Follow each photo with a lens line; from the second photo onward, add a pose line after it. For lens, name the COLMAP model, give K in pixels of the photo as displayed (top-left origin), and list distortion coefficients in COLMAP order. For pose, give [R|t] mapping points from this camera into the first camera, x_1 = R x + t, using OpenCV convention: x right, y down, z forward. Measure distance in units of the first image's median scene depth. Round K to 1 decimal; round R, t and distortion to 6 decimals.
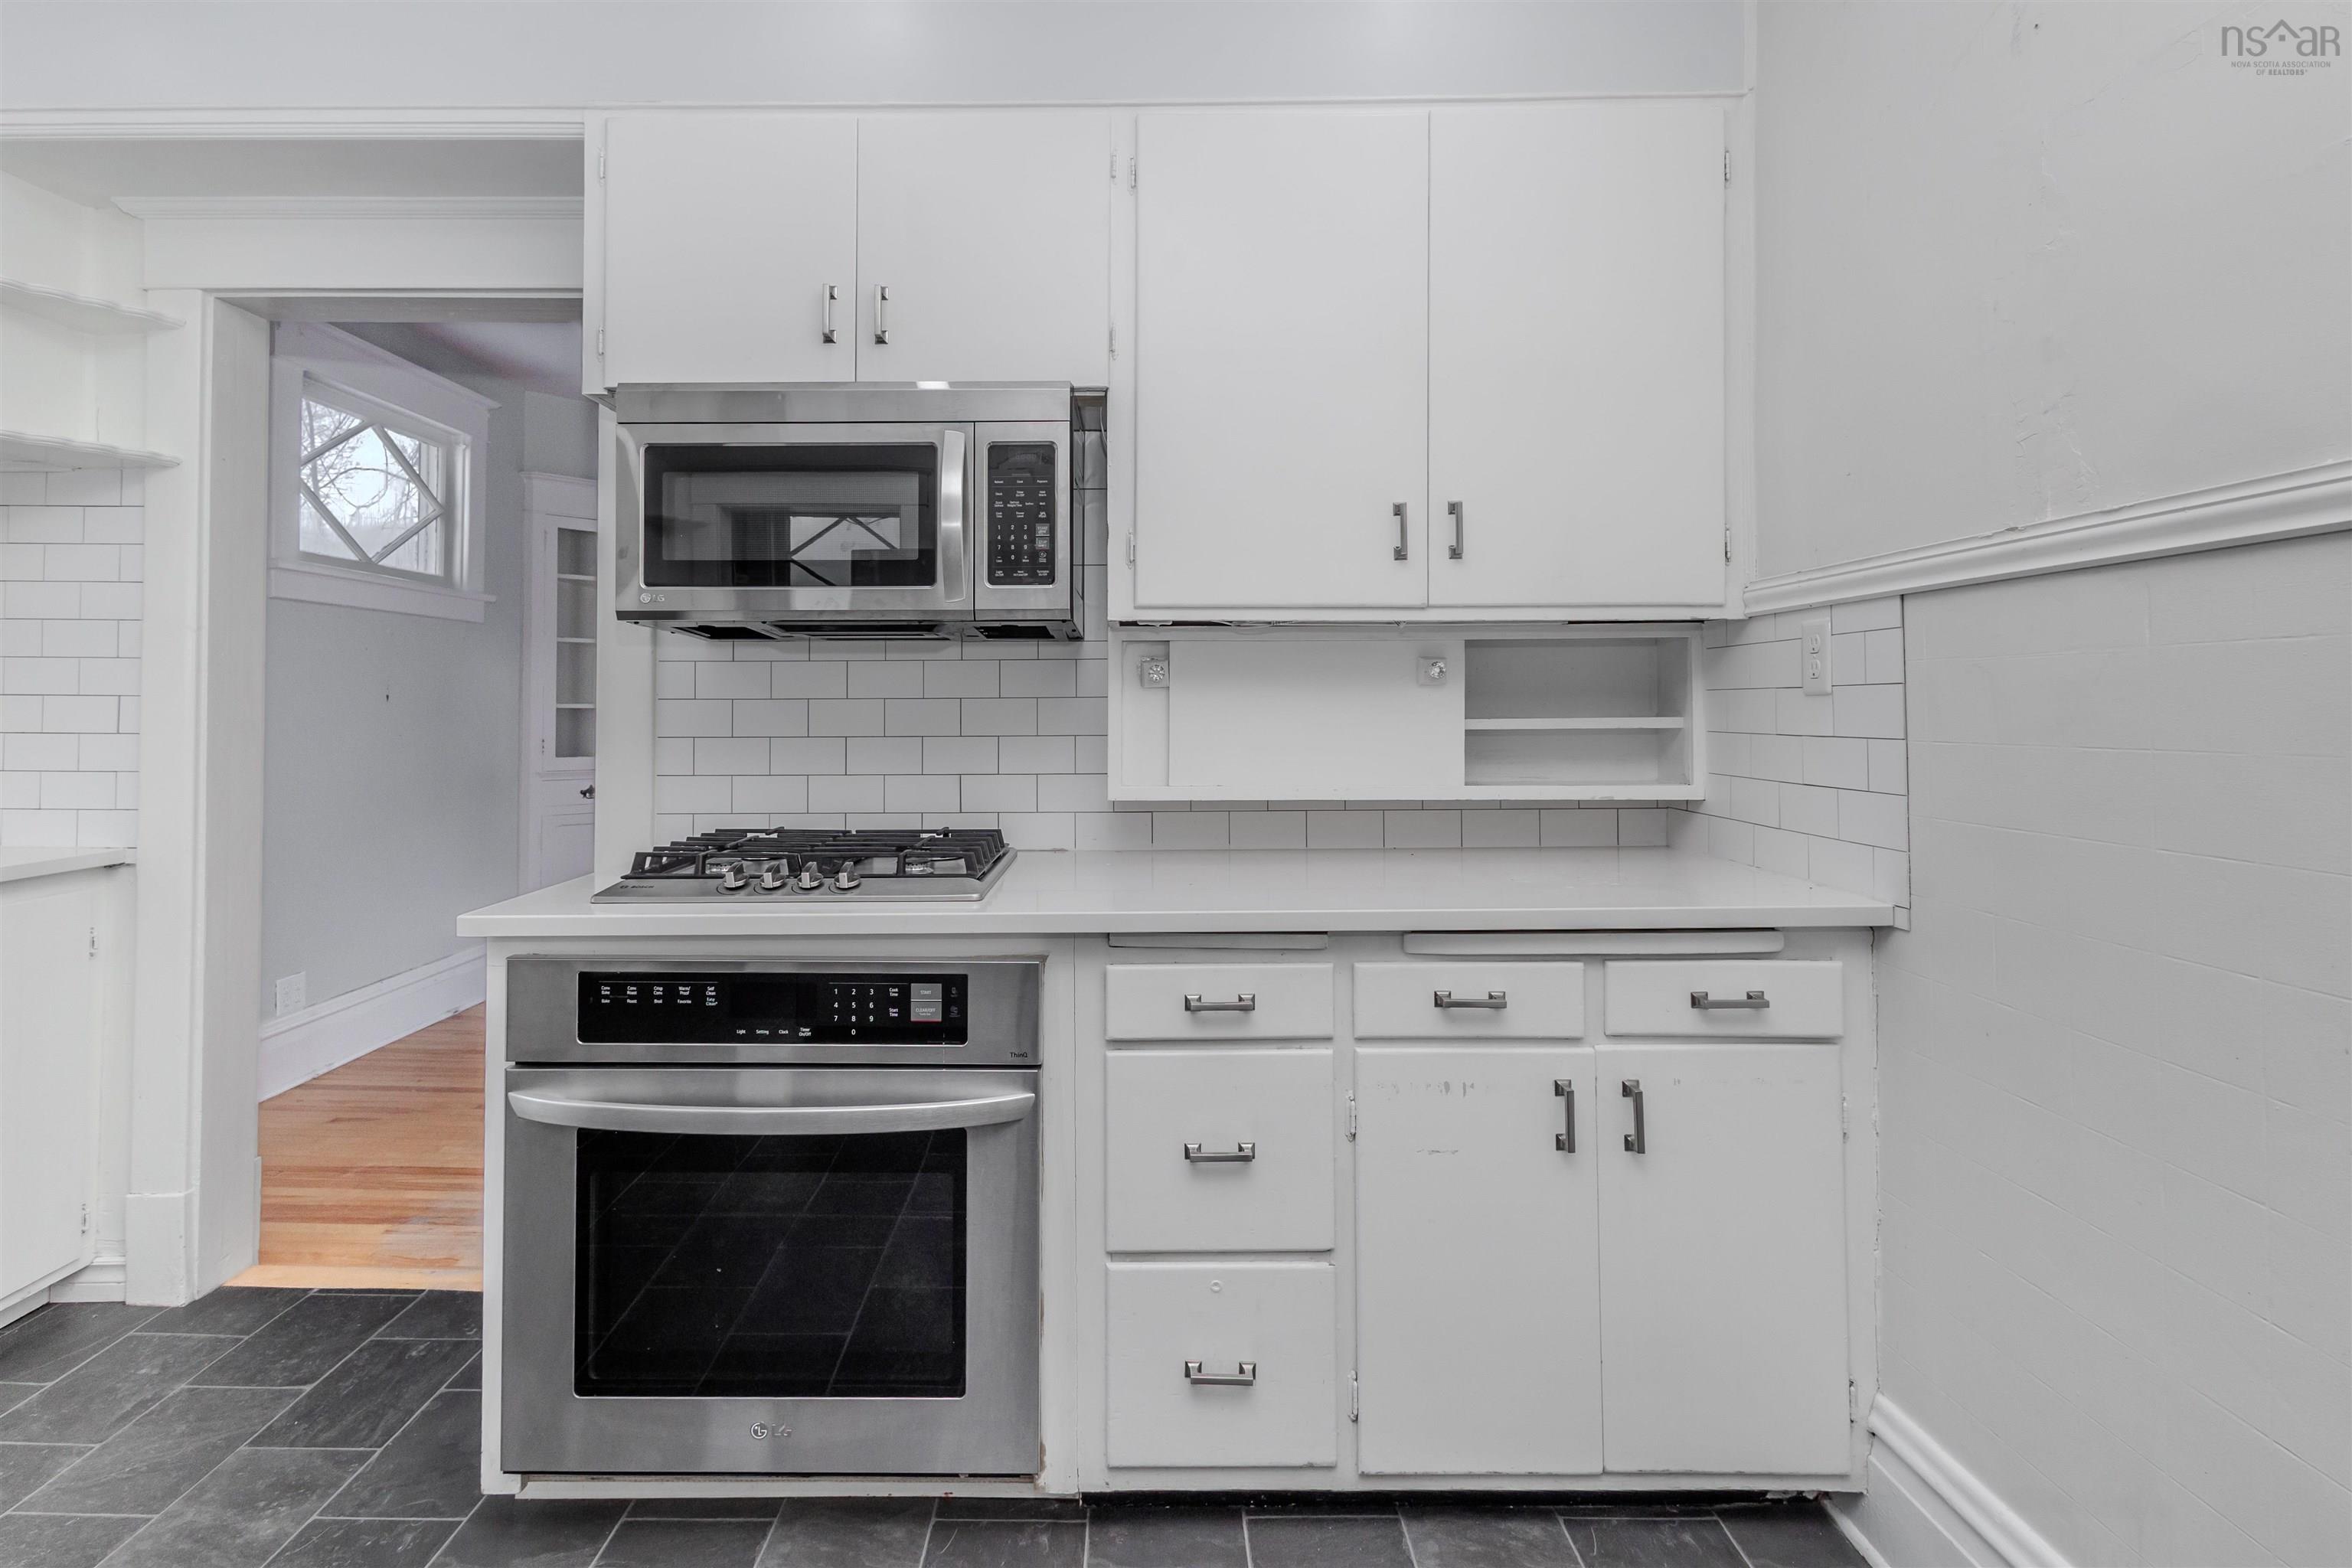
lens RADIAL K [[1072.5, 0, 1163.0], [0, 1072.5, 681.6], [0, 0, 1]] dist [0.000748, 0.000001]
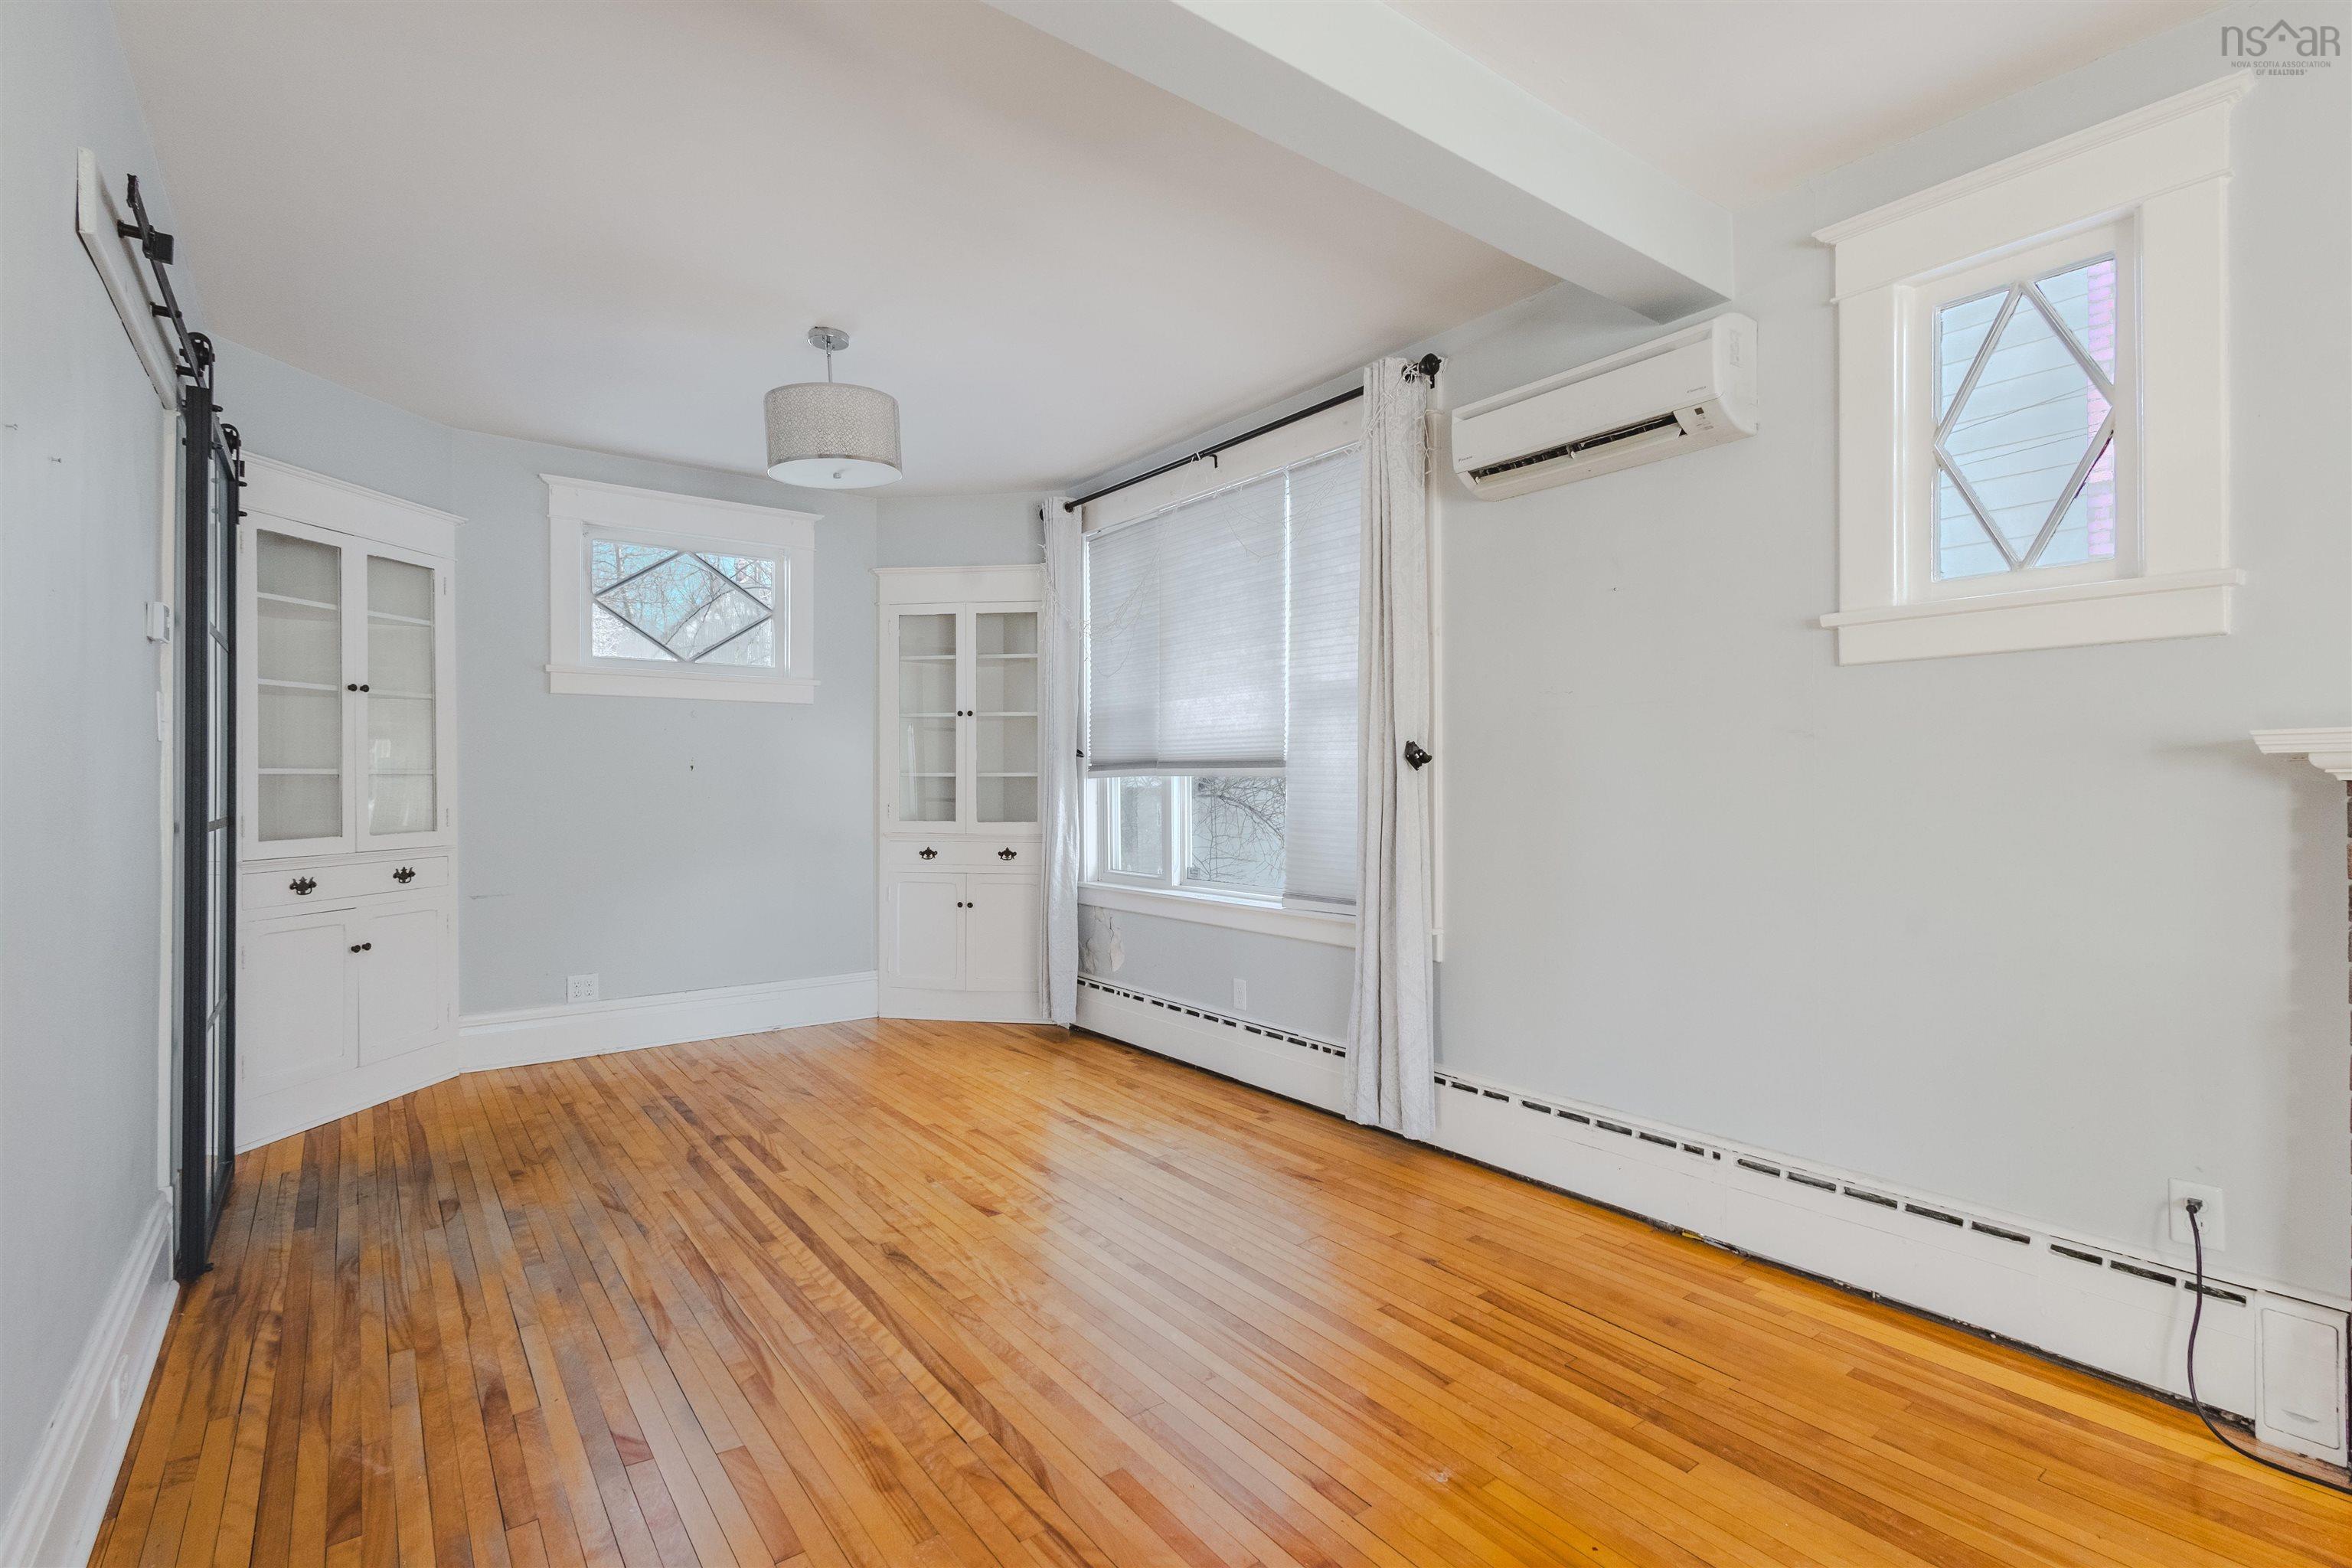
lens RADIAL K [[1088.0, 0, 1168.5], [0, 1088.0, 775.3], [0, 0, 1]] dist [0.012356, -0.000116]
pose [[0.585836, 0.002729, -0.810425, 0.713424], [0.013095, 0.999832, 0.012833, 0.017442], [0.810323, -0.018130, 0.585702, 0.788395]]
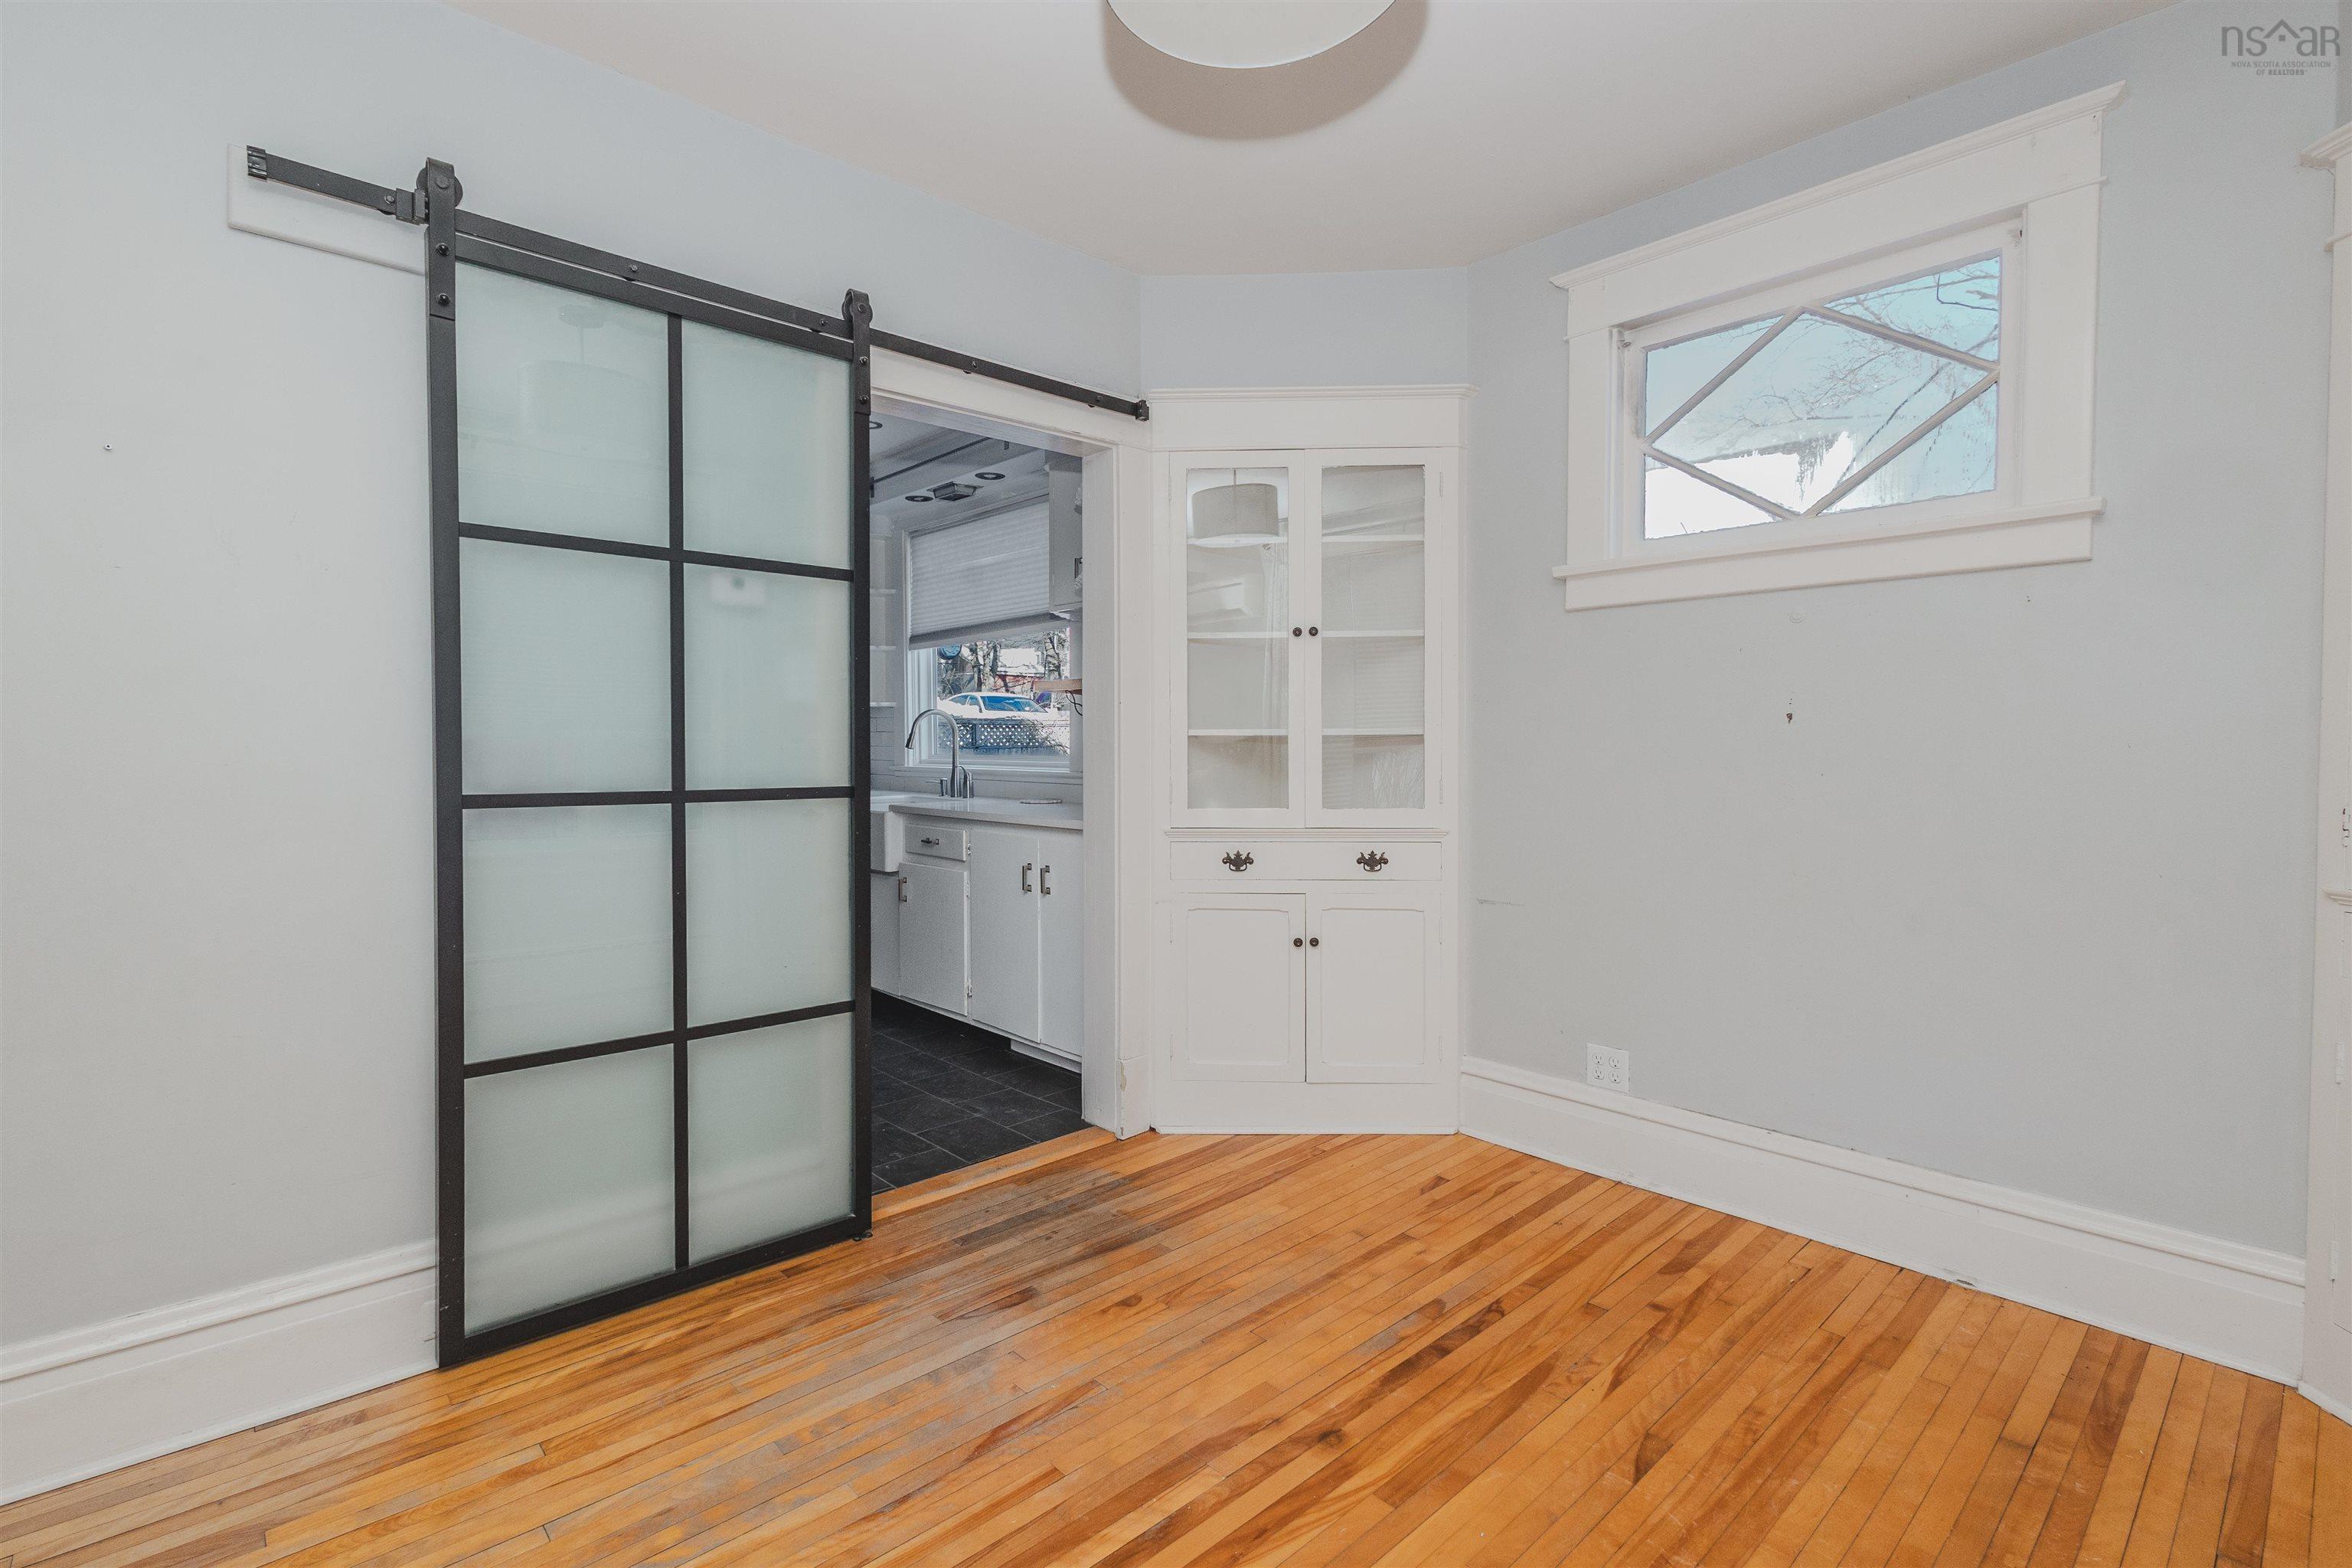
lens RADIAL K [[1088.0, 0, 1168.5], [0, 1088.0, 775.3], [0, 0, 1]] dist [0.012356, -0.000116]
pose [[-0.748257, 0.026766, -0.662869, 0.019122], [0.018797, 0.999640, 0.019146, 0.034052], [0.663143, 0.001866, -0.748490, 1.401656]]
